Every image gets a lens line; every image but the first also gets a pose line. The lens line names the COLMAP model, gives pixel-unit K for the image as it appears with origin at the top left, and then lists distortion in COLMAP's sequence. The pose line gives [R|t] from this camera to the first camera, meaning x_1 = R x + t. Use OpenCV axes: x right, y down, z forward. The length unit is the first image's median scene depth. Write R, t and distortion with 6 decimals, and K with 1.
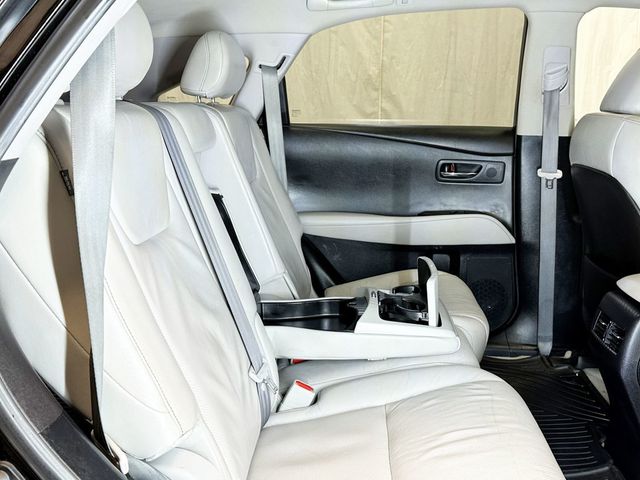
lens RADIAL K [[608.5, 0, 320.0], [0, 608.5, 240.0], [0, 0, 1]] dist [0.140319, -0.292498]
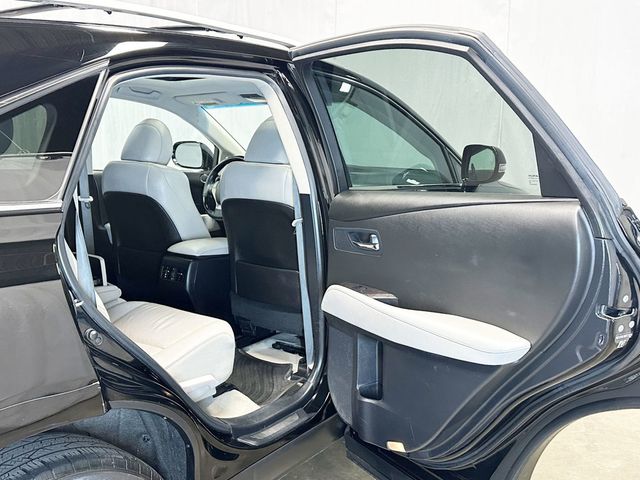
lens RADIAL K [[608.5, 0, 320.0], [0, 608.5, 240.0], [0, 0, 1]] dist [0.140319, -0.292498]
pose [[0.547614, -0.128537, 0.826799, -0.596435], [0.168862, 0.984776, 0.041254, 0.027906], [-0.819515, 0.117023, 0.560982, -0.328677]]
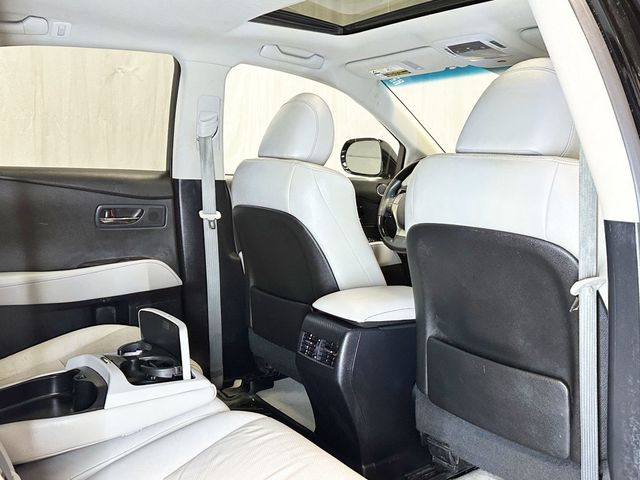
lens RADIAL K [[608.5, 0, 320.0], [0, 608.5, 240.0], [0, 0, 1]] dist [0.140319, -0.292498]
pose [[0.767032, -0.073566, 0.637378, -0.155132], [0.119675, 0.992375, -0.029480, -0.012031], [-0.630349, 0.098890, 0.769987, 0.084187]]
